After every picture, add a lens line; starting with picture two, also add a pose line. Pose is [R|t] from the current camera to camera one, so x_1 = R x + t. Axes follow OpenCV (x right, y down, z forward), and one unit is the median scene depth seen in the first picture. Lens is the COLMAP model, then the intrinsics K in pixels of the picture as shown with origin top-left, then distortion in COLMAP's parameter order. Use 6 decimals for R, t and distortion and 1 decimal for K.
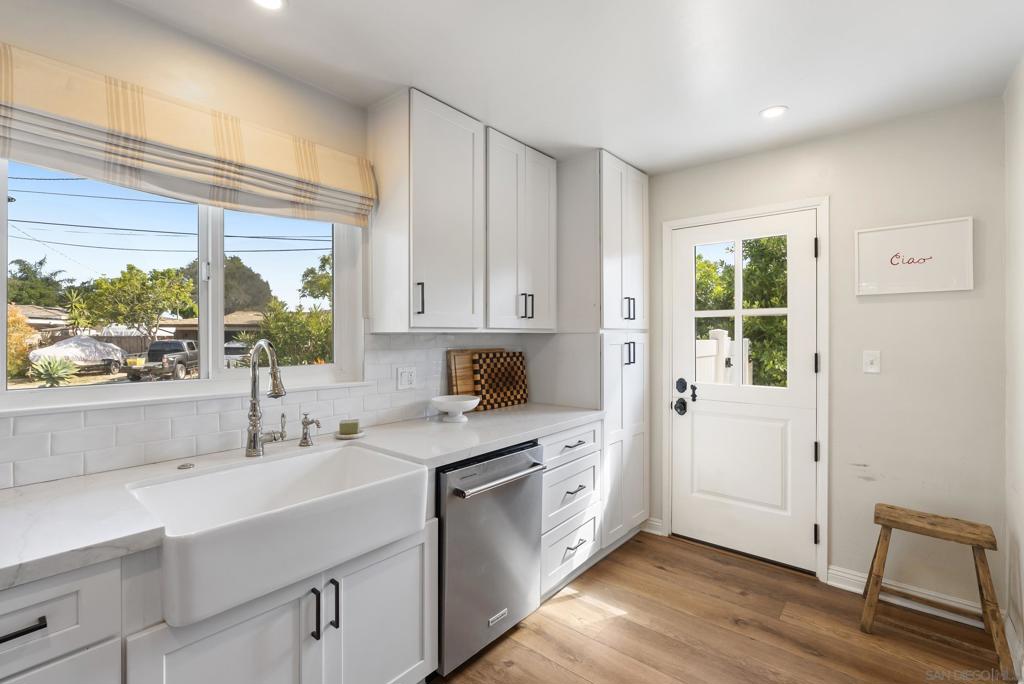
lens RADIAL K [[463.6, 0, 513.1], [0, 463.6, 336.4], [0, 0, 1]] dist [0.004454, -0.000235]
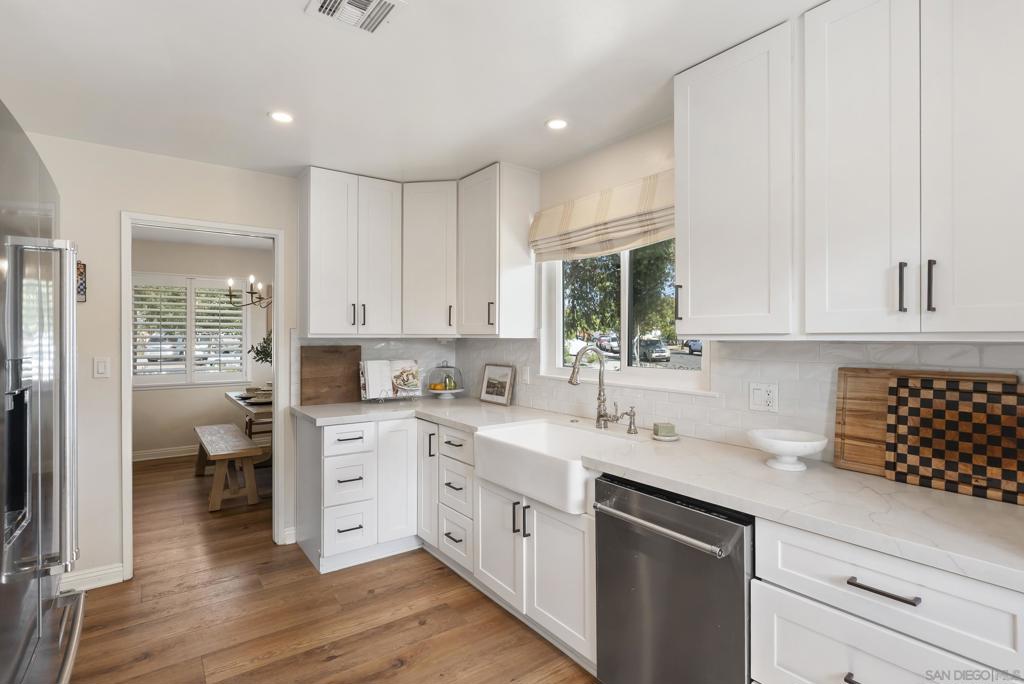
lens RADIAL K [[498.7, 0, 532.6], [0, 498.7, 343.2], [0, 0, 1]] dist [-0.004944, 0.000391]
pose [[-0.203762, 0.011338, -0.978955, 0.755947], [-0.003306, 0.999919, 0.012269, -0.013549], [0.979015, 0.005736, -0.203708, 0.863108]]
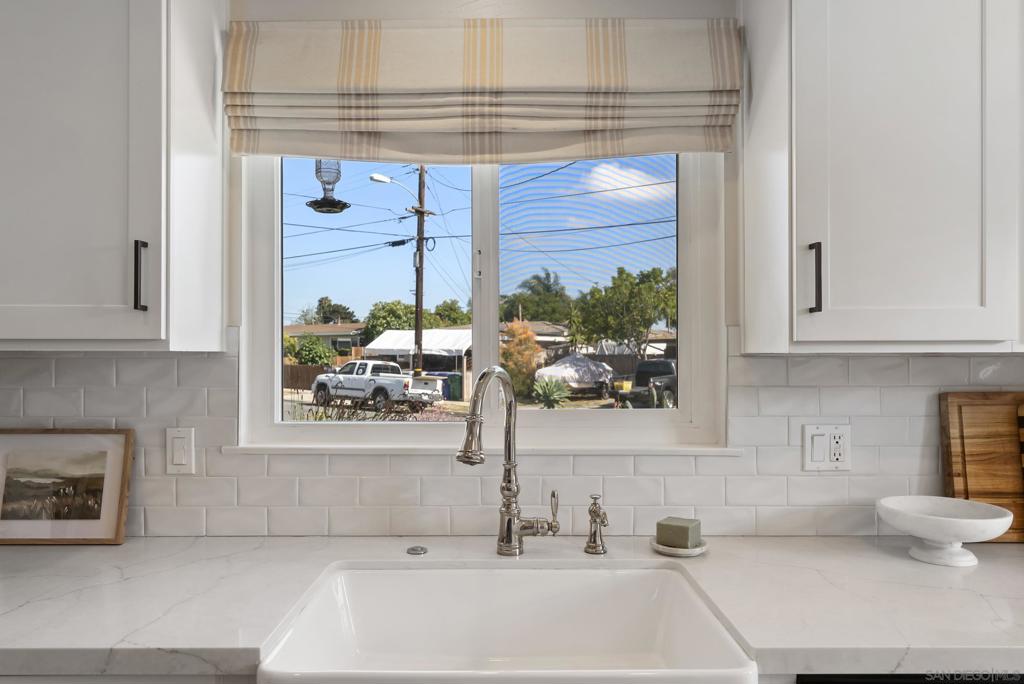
lens RADIAL K [[710.7, 0, 501.8], [0, 710.7, 354.4], [0, 0, 1]] dist [0.002590, -0.006765]
pose [[0.644736, 0.000461, -0.764405, 0.125529], [-0.000684, 1.000000, 0.000026, -0.006859], [0.764405, 0.000506, 0.644736, 0.298448]]
